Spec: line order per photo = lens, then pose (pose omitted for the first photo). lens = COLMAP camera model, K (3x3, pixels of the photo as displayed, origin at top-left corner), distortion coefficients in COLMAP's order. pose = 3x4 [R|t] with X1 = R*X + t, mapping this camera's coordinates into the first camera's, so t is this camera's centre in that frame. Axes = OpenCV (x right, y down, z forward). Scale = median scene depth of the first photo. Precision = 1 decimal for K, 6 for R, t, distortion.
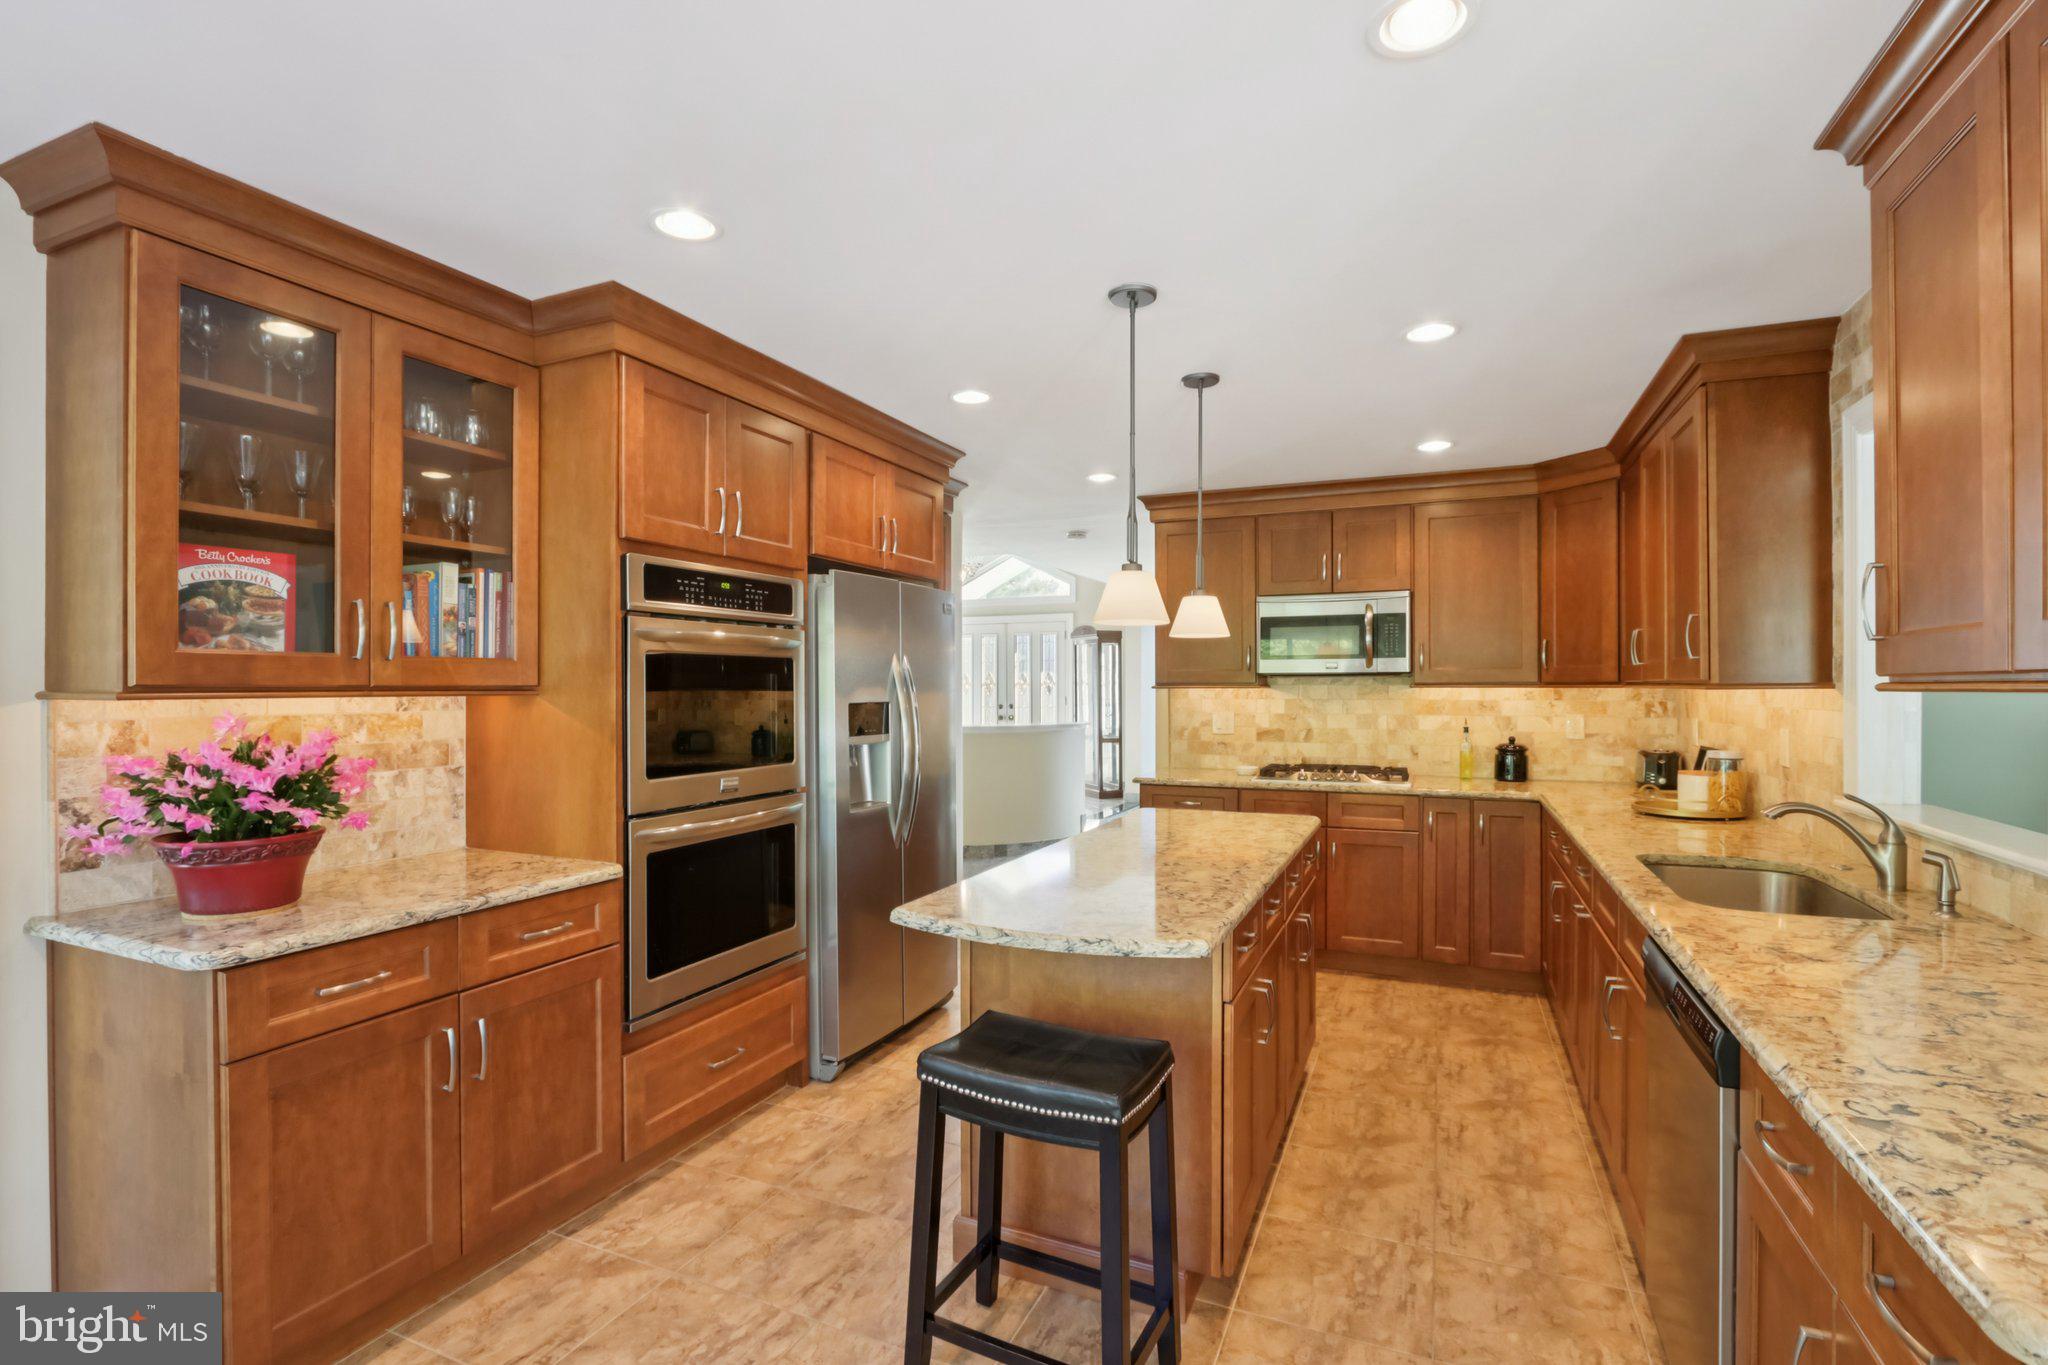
lens RADIAL K [[940.2, 0, 1059.4], [0, 940.2, 678.5], [0, 0, 1]] dist [-0.002727, 0.000637]
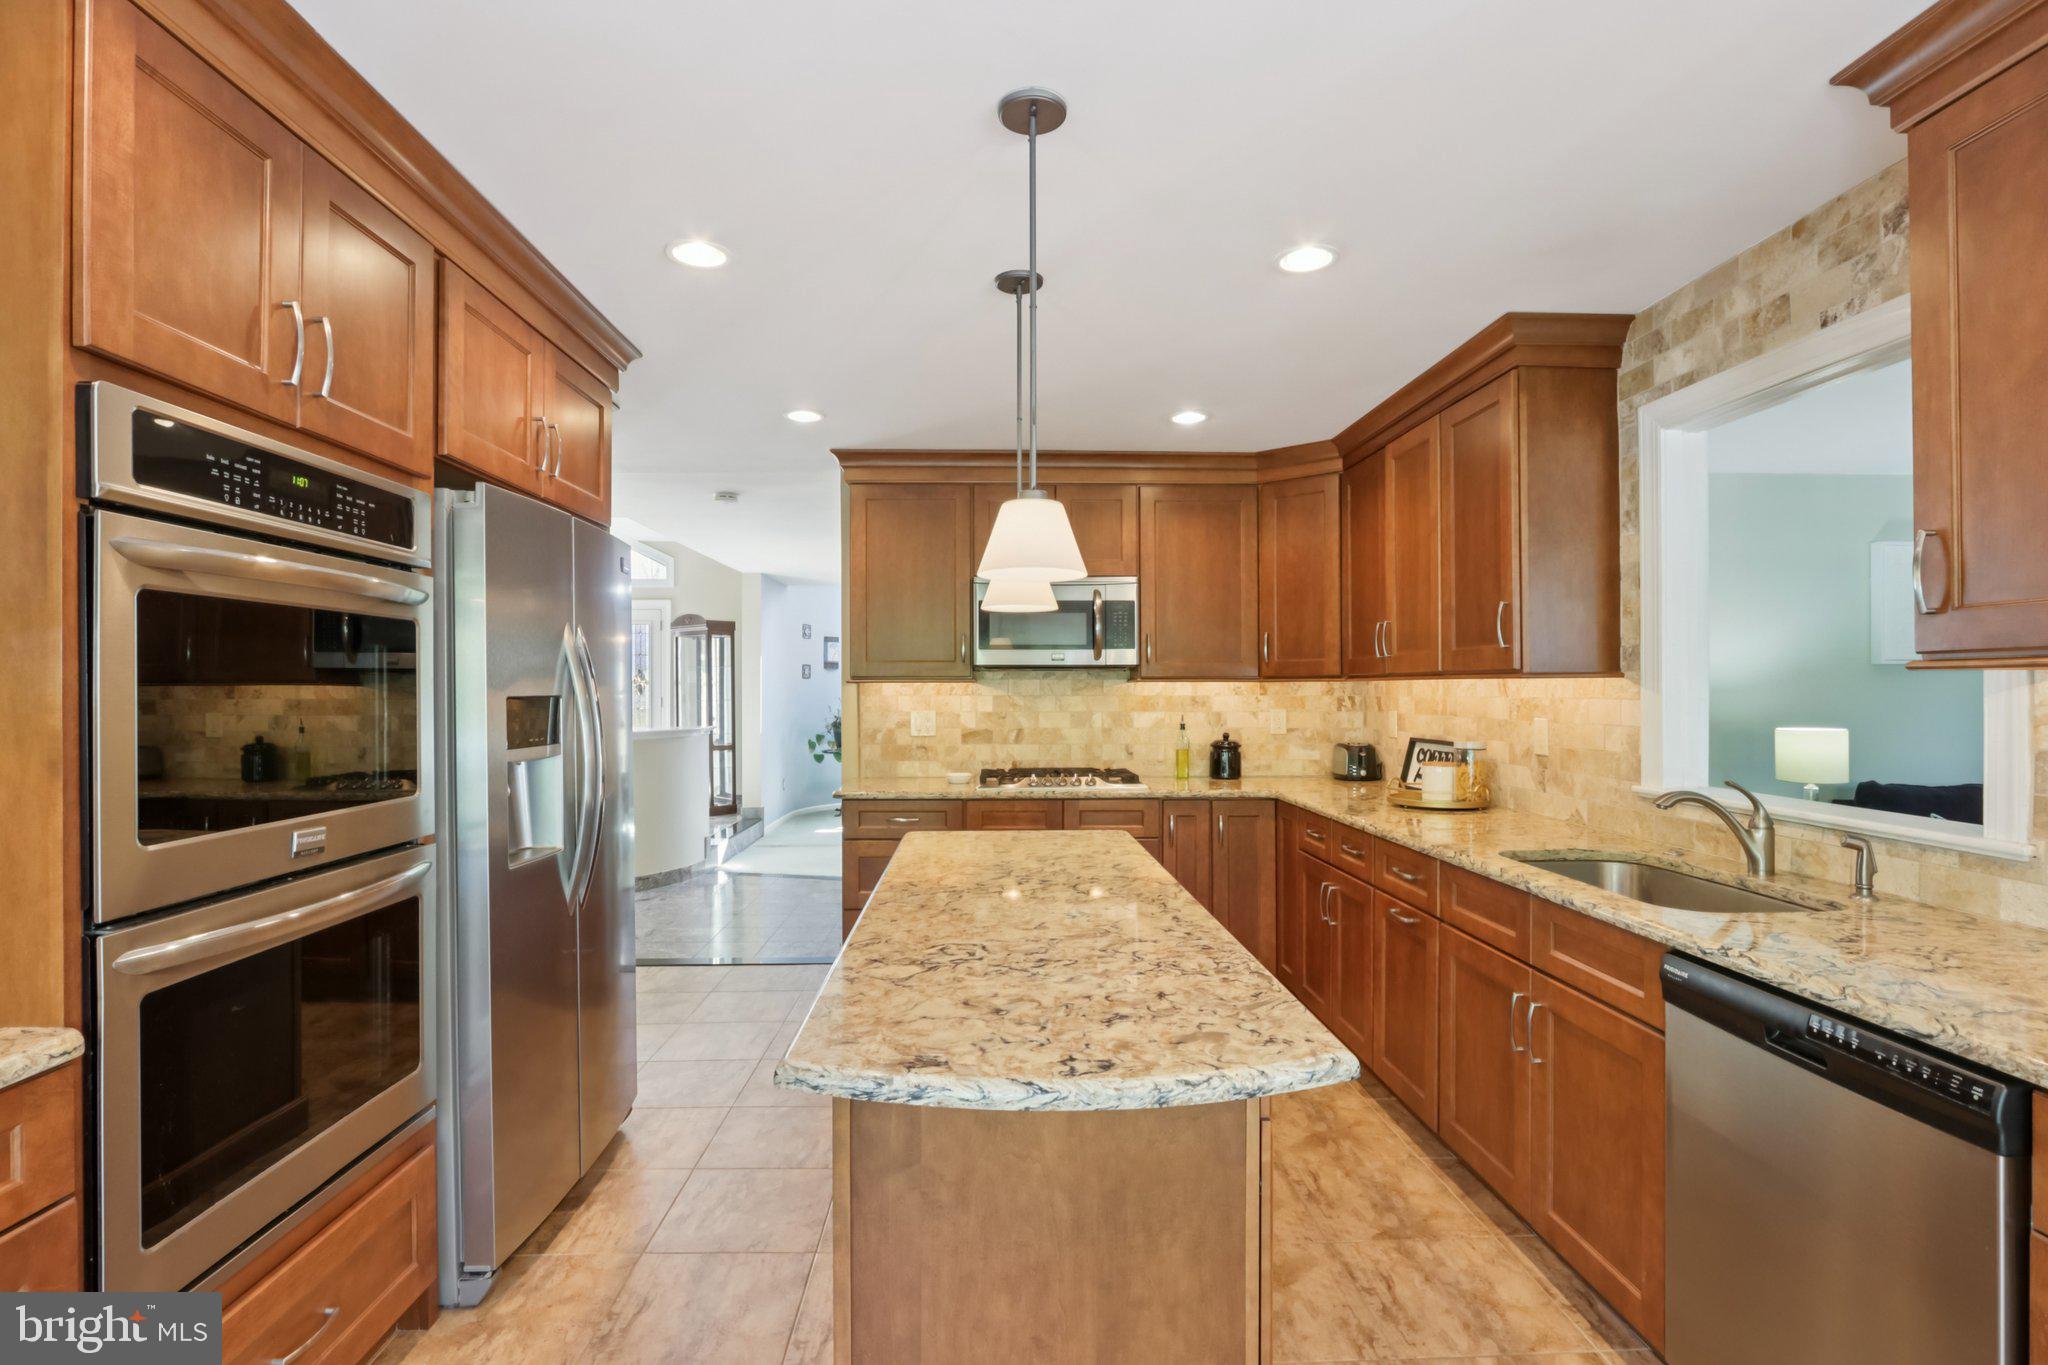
lens RADIAL K [[956.6, 0, 1024.0], [0, 956.6, 682.5], [0, 0, 1]] dist [-0.007920, 0.001809]
pose [[0.911192, 0.002641, 0.411973, -0.157227], [-0.002889, 0.999996, -0.000021, 0.014217], [-0.411971, -0.001171, 0.911196, 0.249653]]
